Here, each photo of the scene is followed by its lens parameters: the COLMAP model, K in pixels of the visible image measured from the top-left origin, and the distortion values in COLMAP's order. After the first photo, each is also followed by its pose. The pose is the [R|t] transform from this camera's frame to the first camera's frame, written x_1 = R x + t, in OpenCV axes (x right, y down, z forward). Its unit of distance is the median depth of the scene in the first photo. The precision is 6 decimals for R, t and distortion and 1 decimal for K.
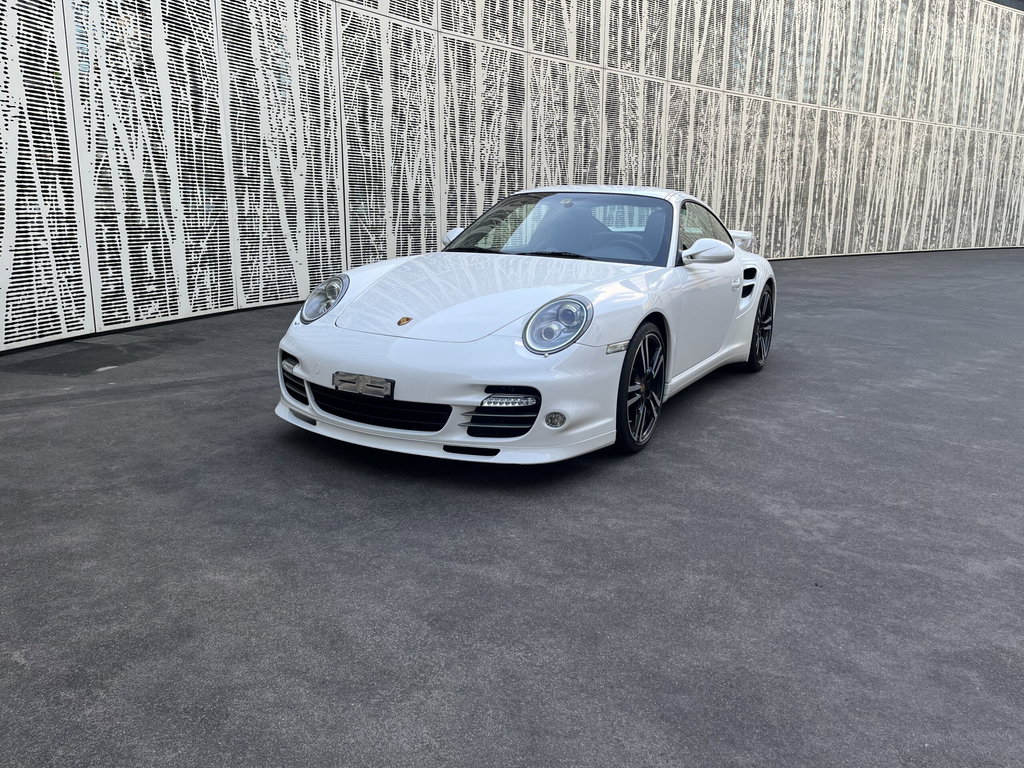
lens RADIAL K [[771.5, 0, 520.8], [0, 771.5, 373.3], [0, 0, 1]] dist [0.075971, -0.089902]
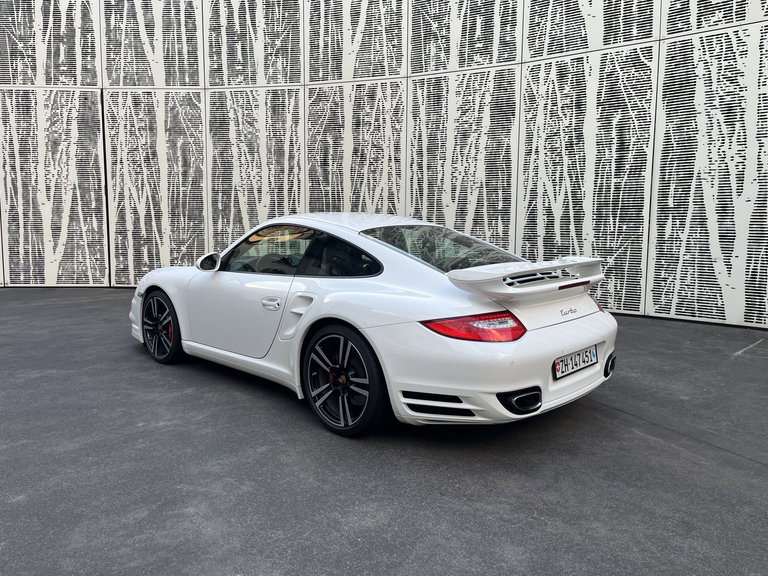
lens RADIAL K [[569.7, 0, 390.8], [0, 569.7, 276.7], [0, 0, 1]] dist [0.076687, -0.079486]
pose [[0.285030, 0.080562, -0.955127, 0.853931], [-0.202507, 0.979030, 0.022146, -0.197917], [0.936882, 0.187108, 0.295368, 0.936247]]
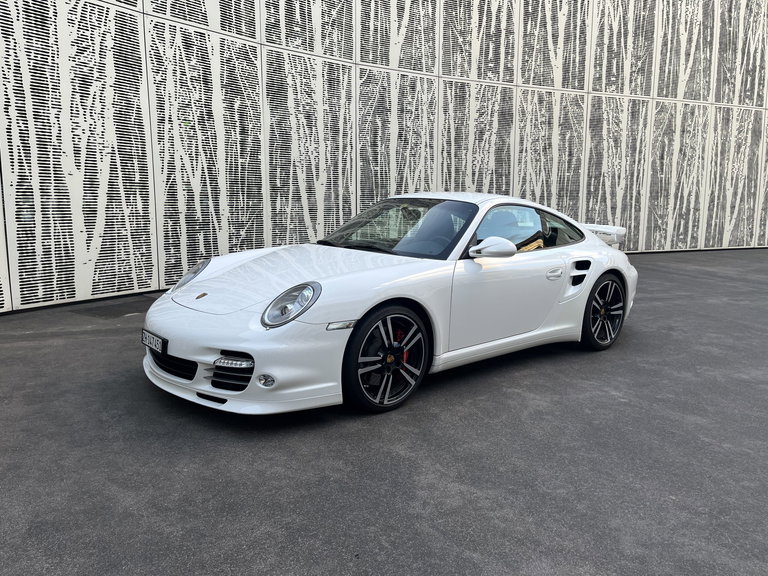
lens RADIAL K [[577.9, 0, 383.8], [0, 577.9, 282.9], [0, 0, 1]] dist [0.074689, -0.085285]
pose [[0.938634, 0.041172, -0.342447, 0.196913], [-0.065147, 0.996142, -0.058799, -0.020117], [0.338705, 0.077500, 0.937695, 0.057678]]
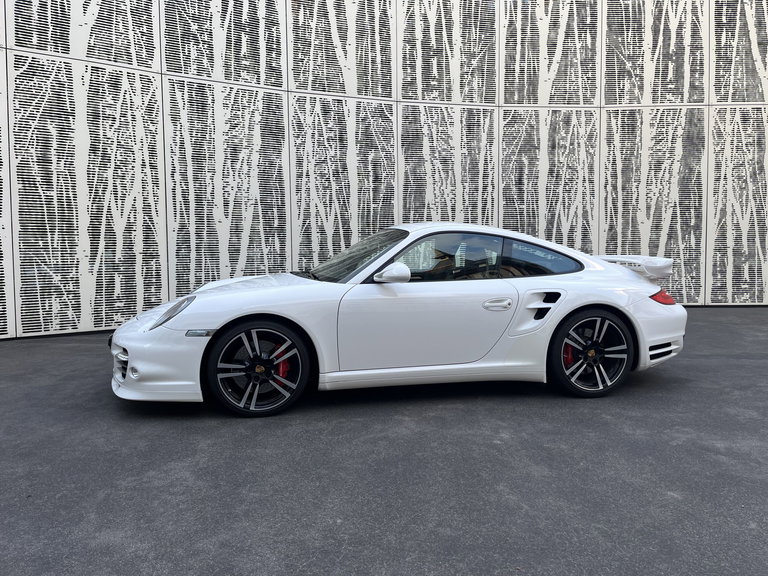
lens RADIAL K [[578.6, 0, 390.6], [0, 578.6, 280.0], [0, 0, 1]] dist [0.075971, -0.089902]
pose [[0.662232, 0.021381, -0.748994, 0.459934], [-0.138676, 0.985822, -0.094471, -0.030367], [0.736354, 0.166429, 0.655808, 0.206969]]
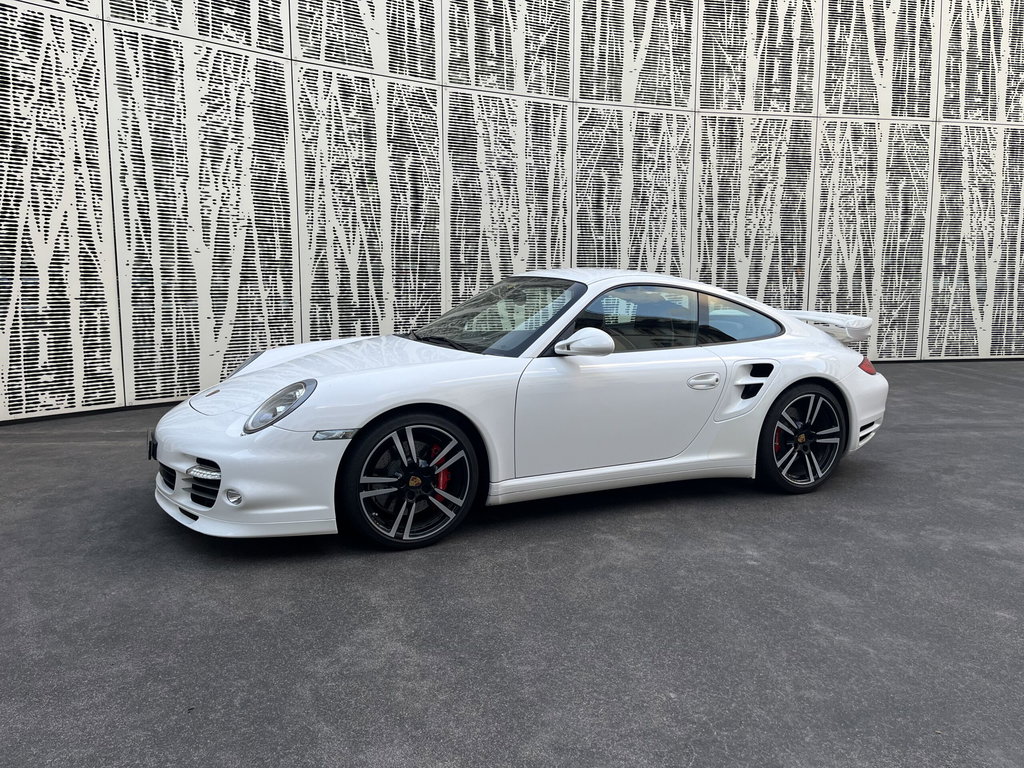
lens RADIAL K [[771.4, 0, 515.0], [0, 771.4, 370.5], [0, 0, 1]] dist [0.080441, -0.099263]
pose [[0.820333, 0.055194, -0.569216, 0.342241], [-0.110309, 0.991912, -0.062792, -0.030546], [0.561146, 0.114300, 0.819787, 0.119306]]
